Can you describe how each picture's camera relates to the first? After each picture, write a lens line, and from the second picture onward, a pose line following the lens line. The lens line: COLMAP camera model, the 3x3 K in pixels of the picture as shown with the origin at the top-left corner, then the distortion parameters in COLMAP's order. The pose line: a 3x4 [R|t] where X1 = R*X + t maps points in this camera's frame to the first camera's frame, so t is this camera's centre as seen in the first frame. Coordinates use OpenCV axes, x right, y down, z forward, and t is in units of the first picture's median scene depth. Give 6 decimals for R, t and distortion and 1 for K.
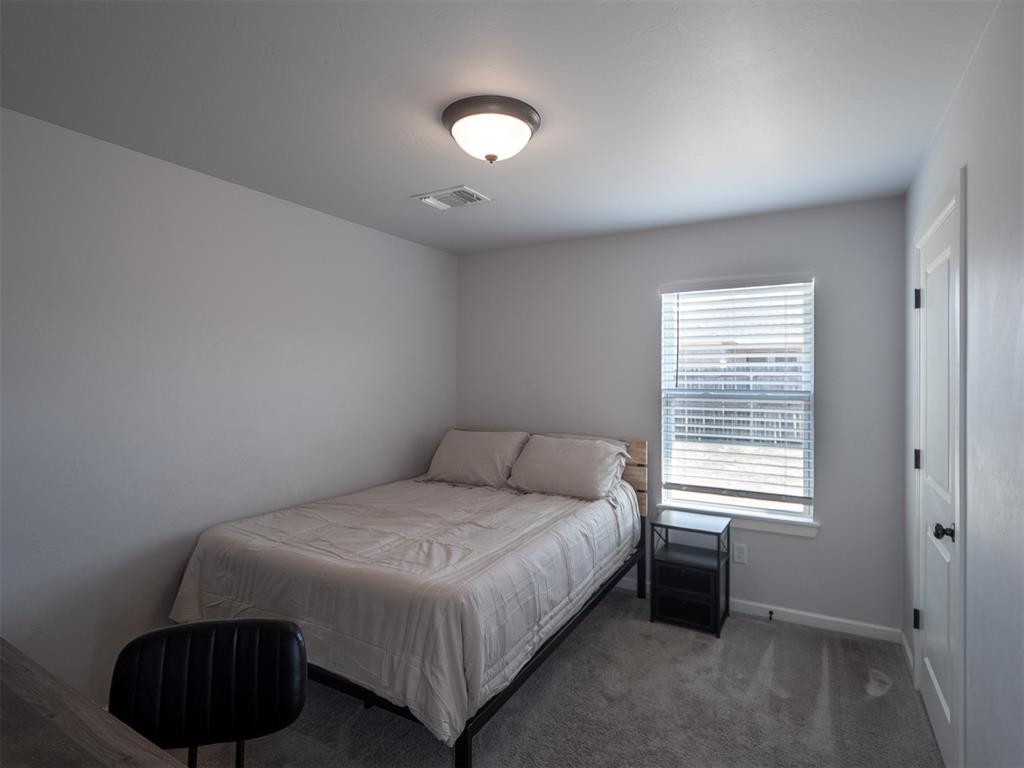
lens RADIAL K [[525.0, 0, 512.0], [0, 525.0, 384.0], [0, 0, 1]] dist [-0.000583, -0.000009]
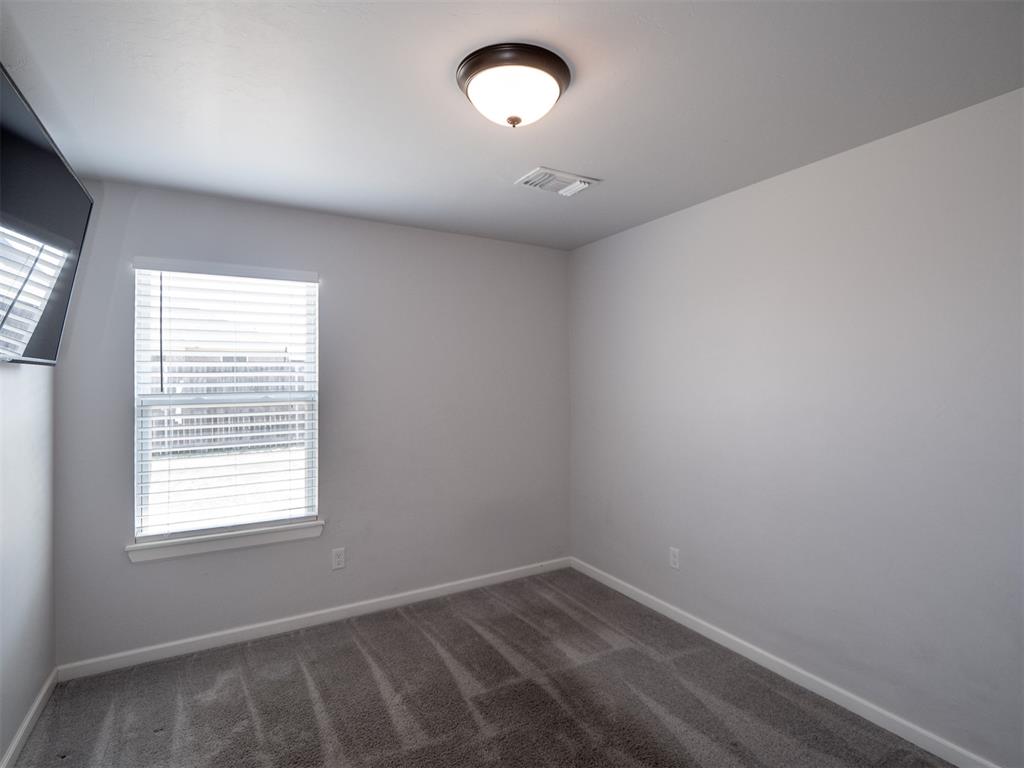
lens RADIAL K [[579.1, 0, 512.0], [0, 579.1, 384.0], [0, 0, 1]] dist [0.000222, -0.000106]
pose [[0.476684, -0.020032, 0.878846, -0.204096], [0.023686, 0.999670, 0.009938, -0.002071], [-0.878755, 0.016078, 0.477002, 0.119243]]
